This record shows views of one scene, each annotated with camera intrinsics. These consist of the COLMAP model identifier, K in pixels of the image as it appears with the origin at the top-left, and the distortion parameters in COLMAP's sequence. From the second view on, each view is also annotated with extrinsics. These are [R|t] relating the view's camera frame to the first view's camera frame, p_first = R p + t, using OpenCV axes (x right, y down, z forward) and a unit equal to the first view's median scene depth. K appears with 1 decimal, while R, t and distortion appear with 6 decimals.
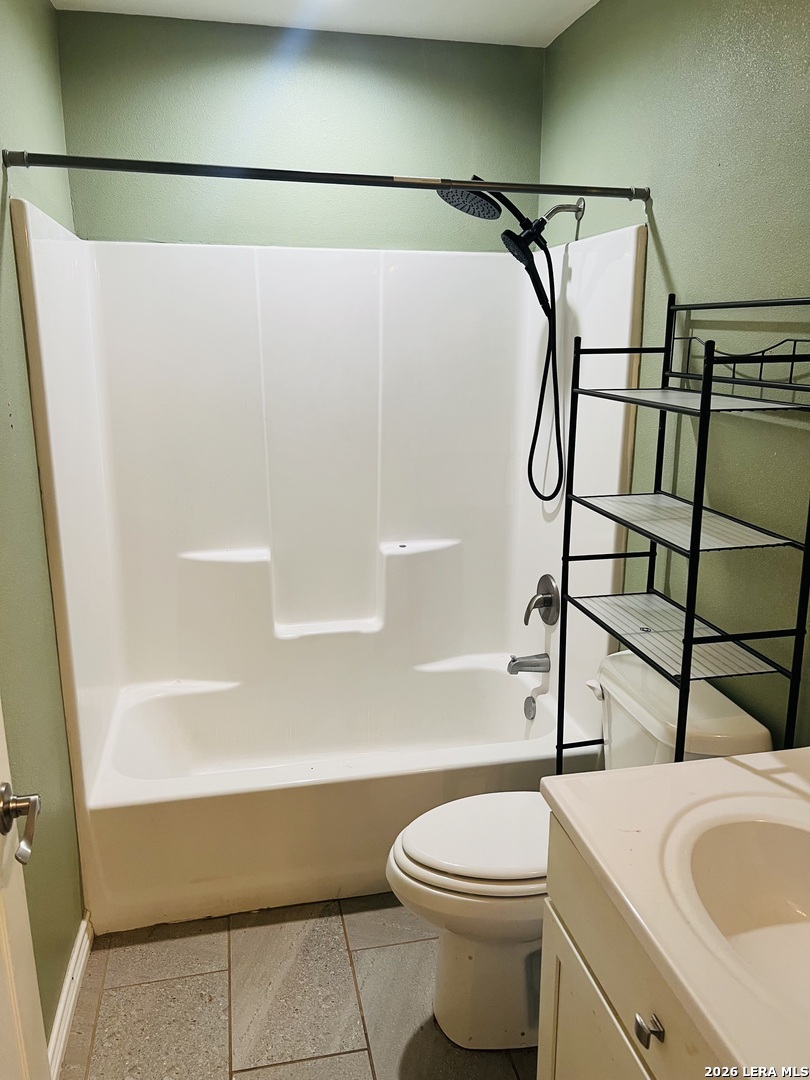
lens RADIAL K [[829.4, 0, 409.9], [0, 829.4, 539.3], [0, 0, 1]] dist [0.022545, -0.008896]
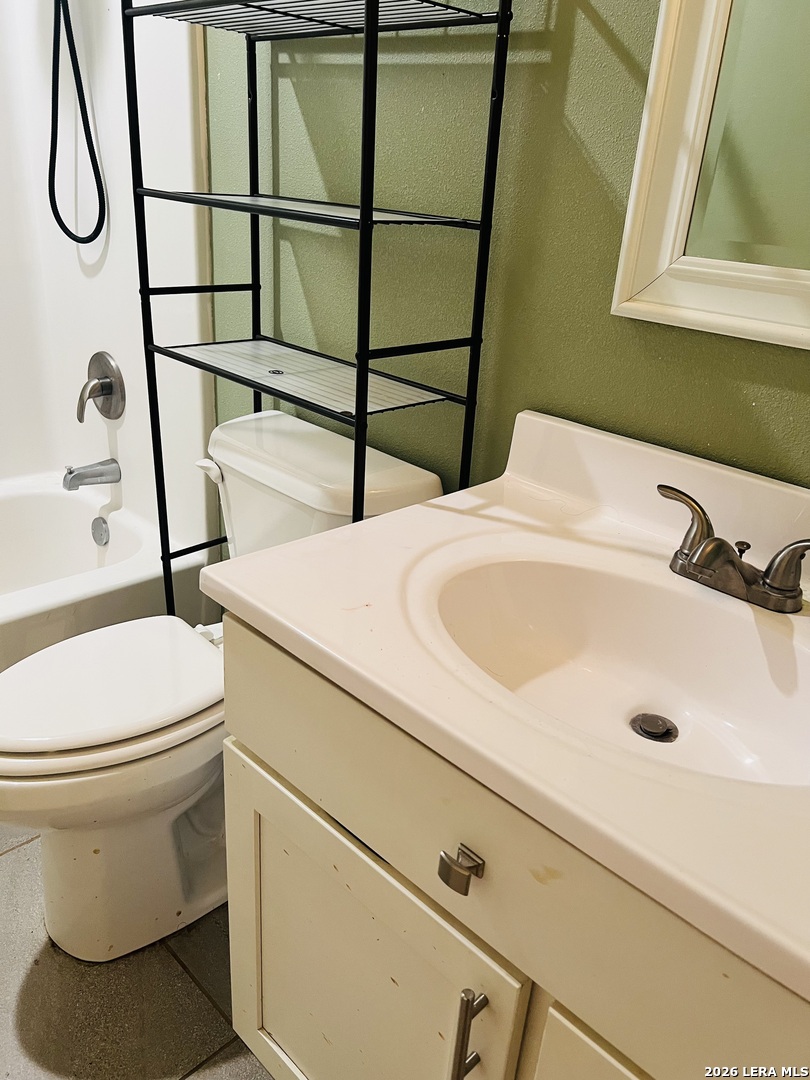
lens RADIAL K [[829.4, 0, 405.4], [0, 829.4, 547.7], [0, 0, 1]] dist [0.022545, -0.008896]
pose [[0.841912, -0.171738, 0.511557, -0.019906], [0.070936, 0.975000, 0.210578, 0.084451], [-0.534933, -0.141000, 0.833046, 0.219146]]
